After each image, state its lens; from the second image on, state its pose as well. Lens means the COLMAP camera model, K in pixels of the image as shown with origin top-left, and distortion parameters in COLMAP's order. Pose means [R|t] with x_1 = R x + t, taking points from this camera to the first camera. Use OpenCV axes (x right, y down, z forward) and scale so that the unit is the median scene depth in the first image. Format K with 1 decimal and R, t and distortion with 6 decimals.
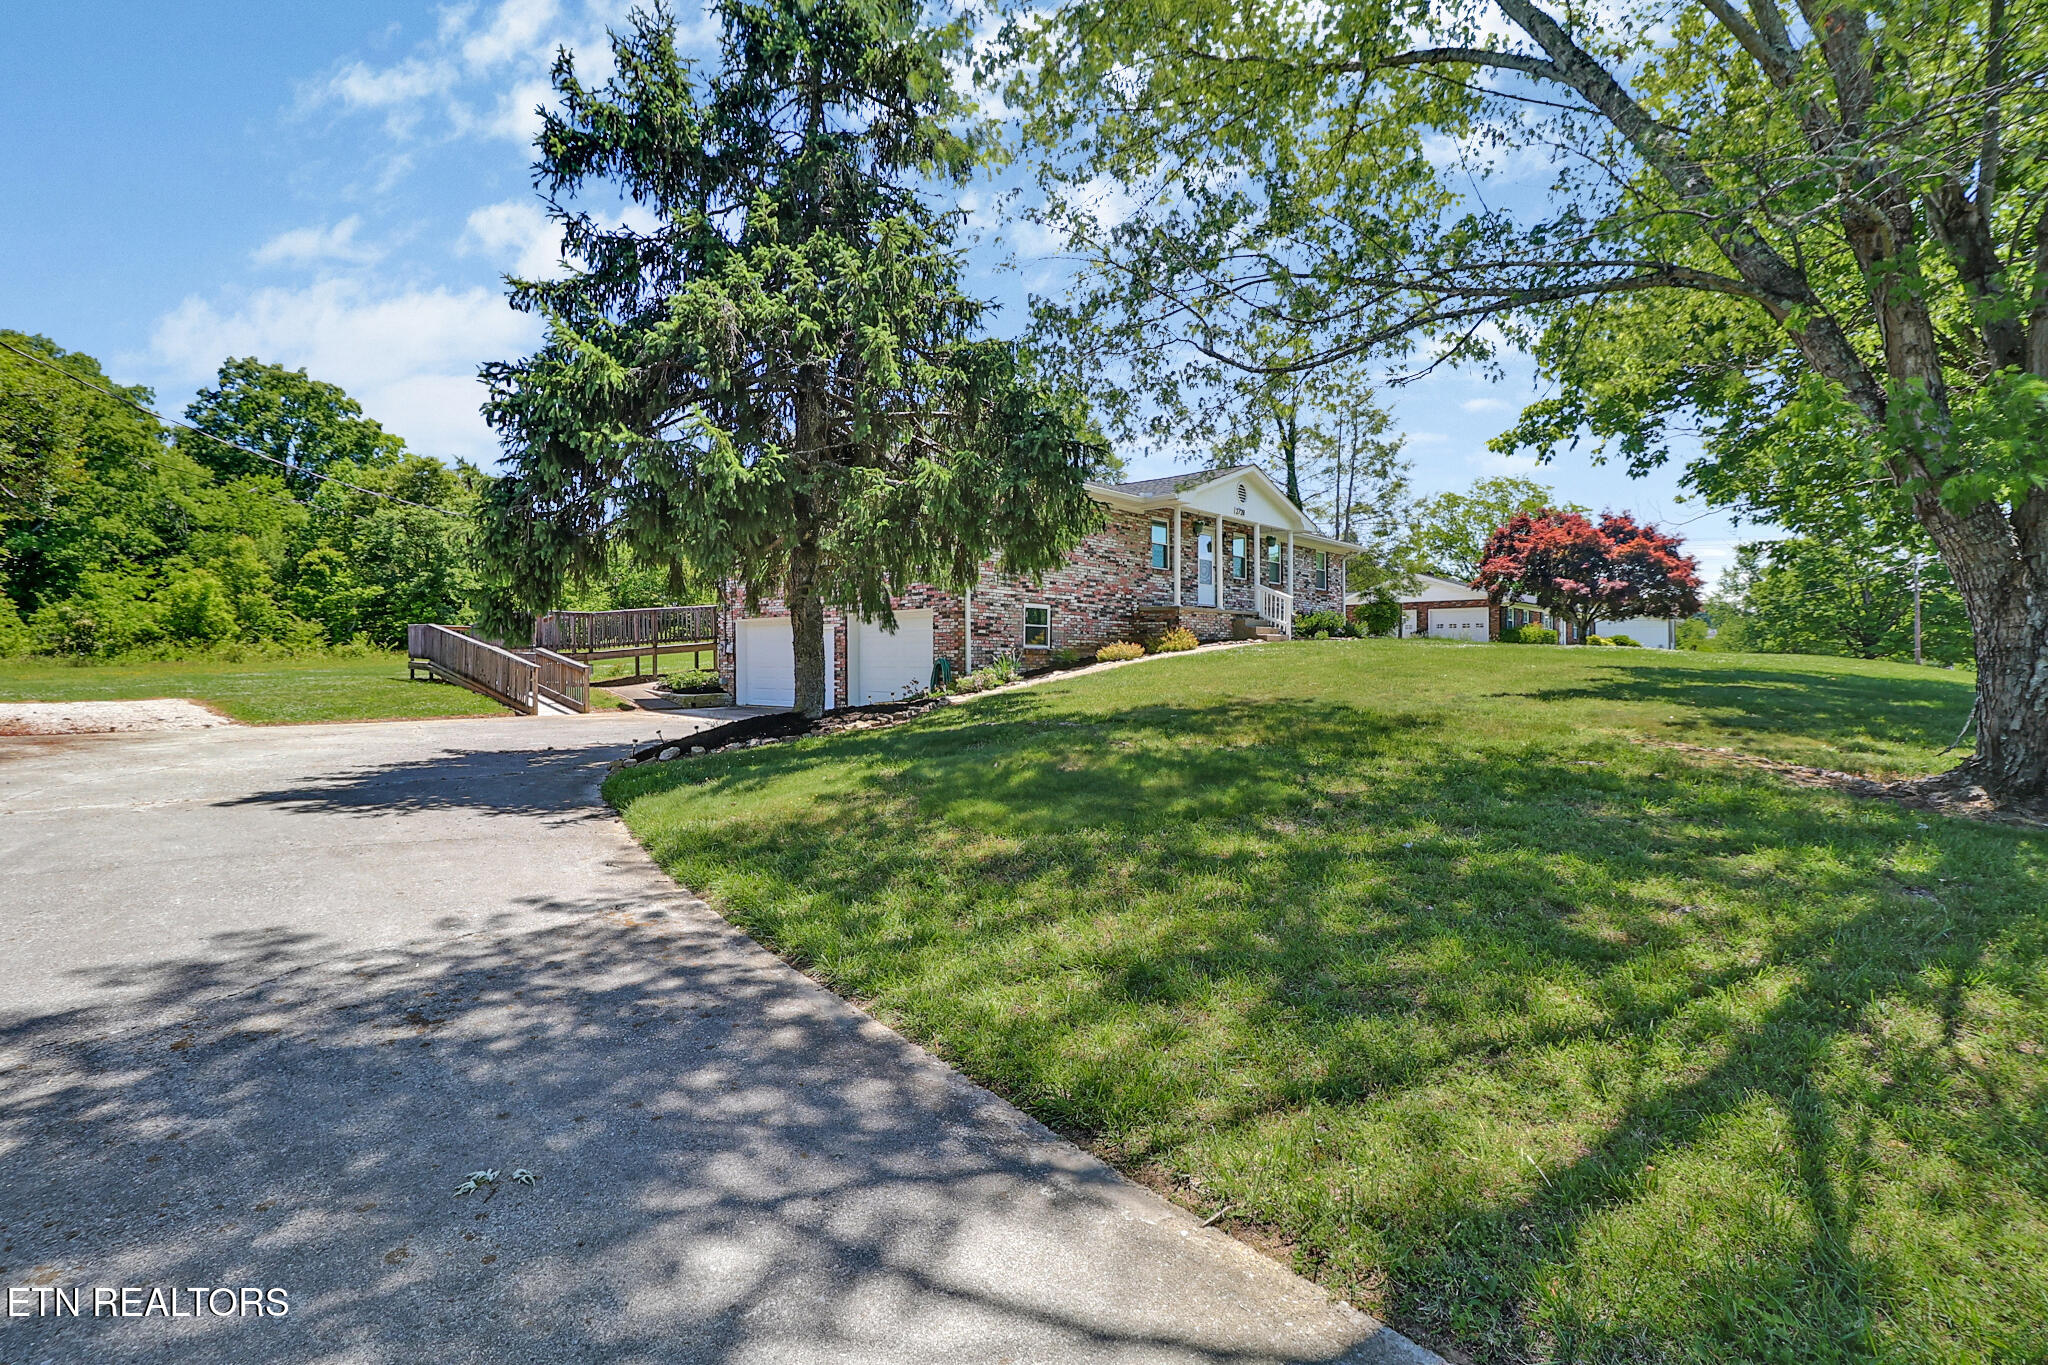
lens RADIAL K [[962.4, 0, 1035.5], [0, 962.4, 684.9], [0, 0, 1]] dist [0.001470, -0.004139]
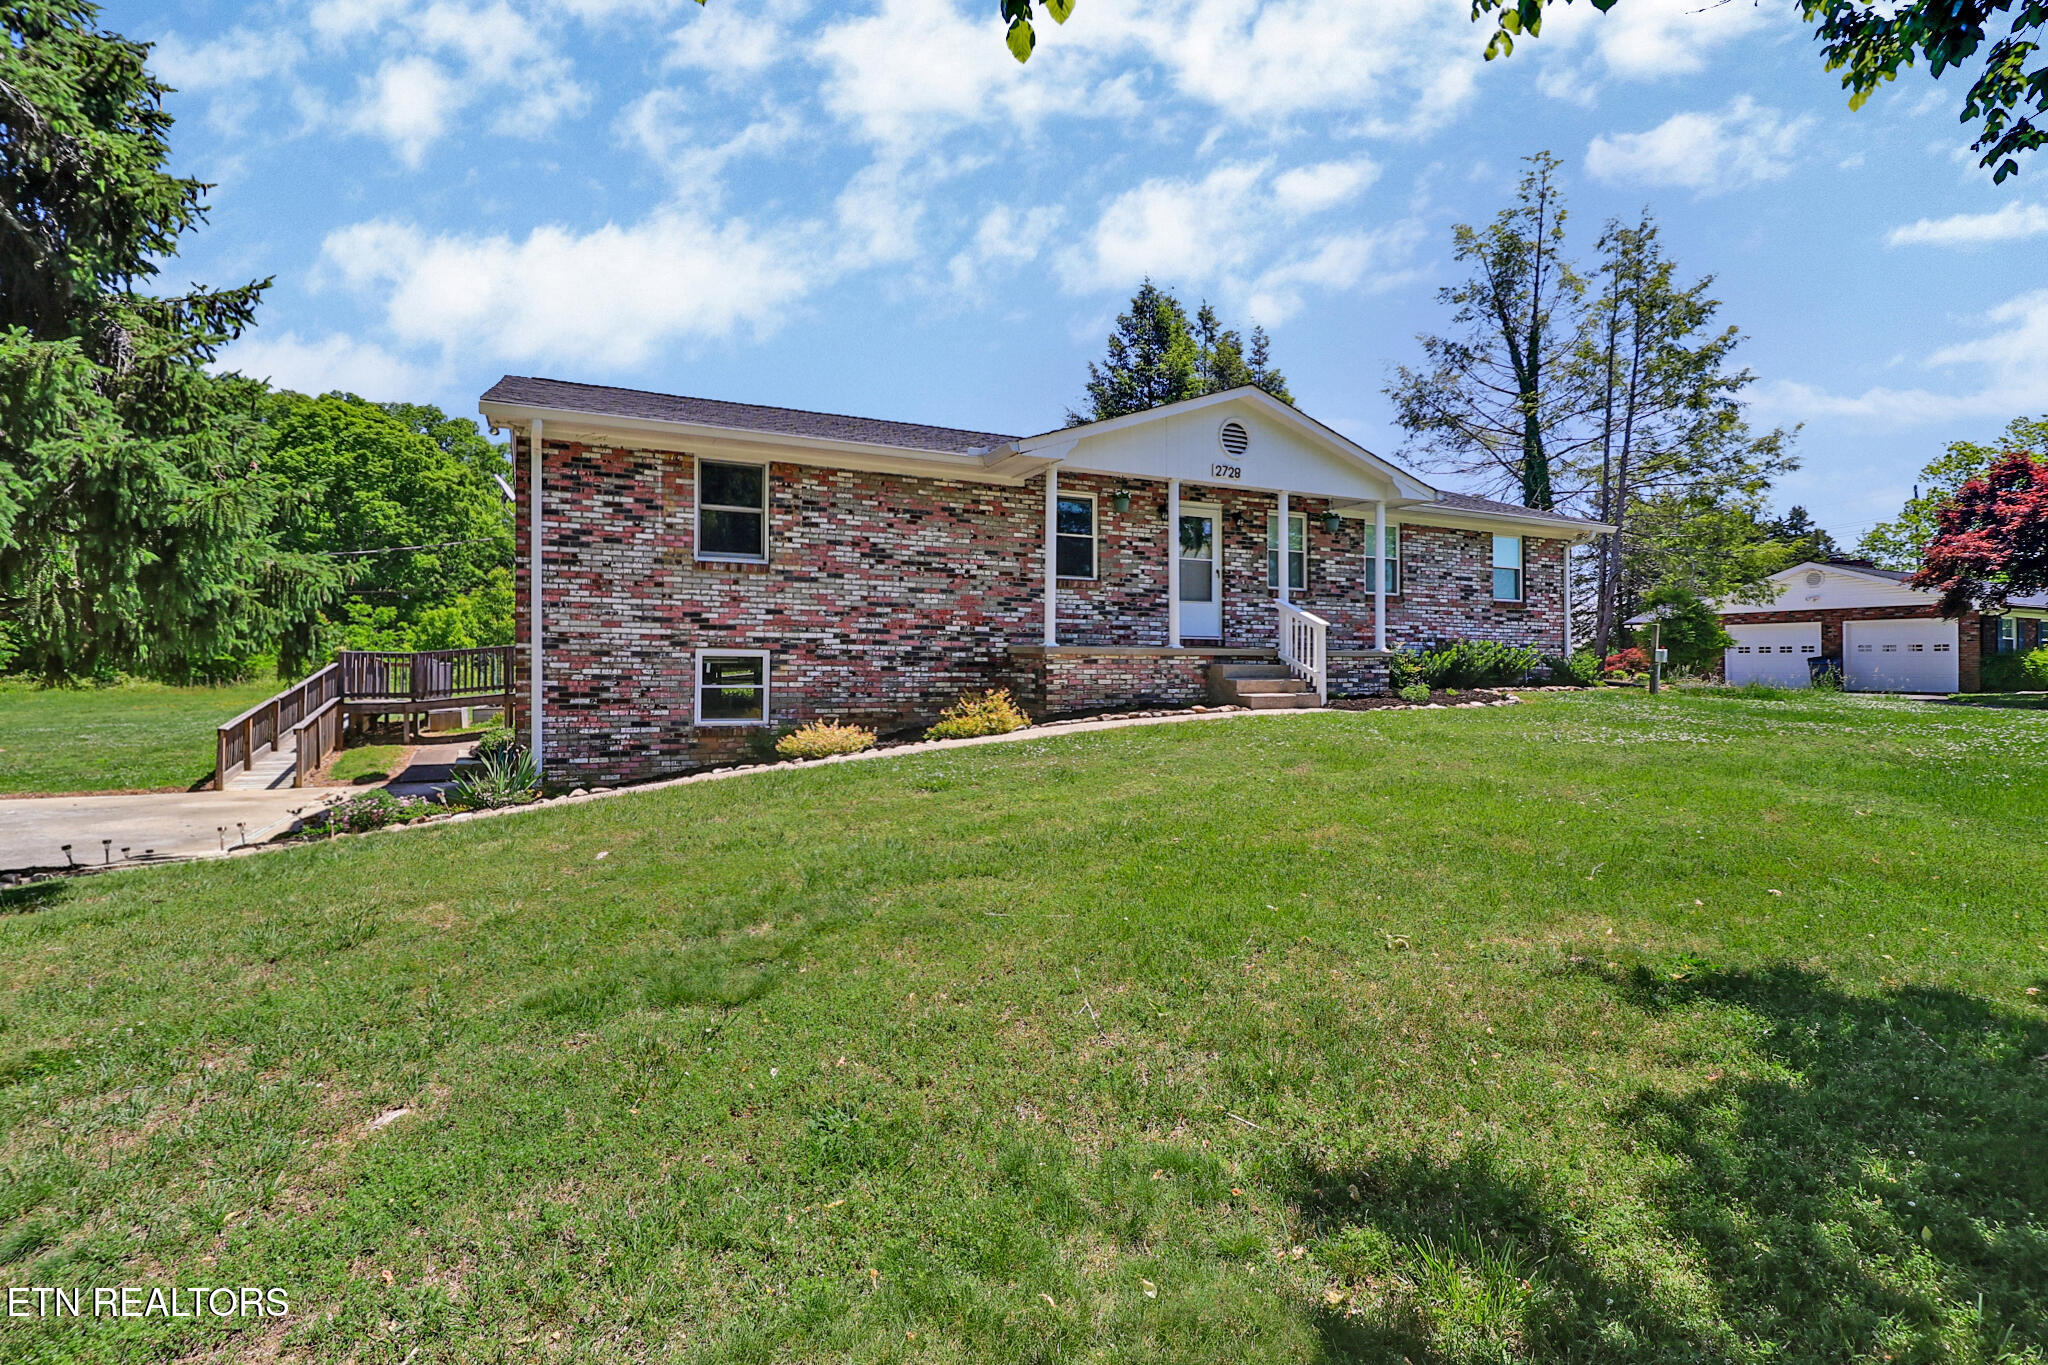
lens RADIAL K [[962.4, 0, 1002.0], [0, 962.4, 659.1], [0, 0, 1]] dist [0.001470, -0.004139]
pose [[0.917724, 0.003811, -0.397201, 0.209529], [-0.017171, 0.999400, -0.030085, -0.035262], [0.396848, 0.034430, 0.917239, 0.295809]]
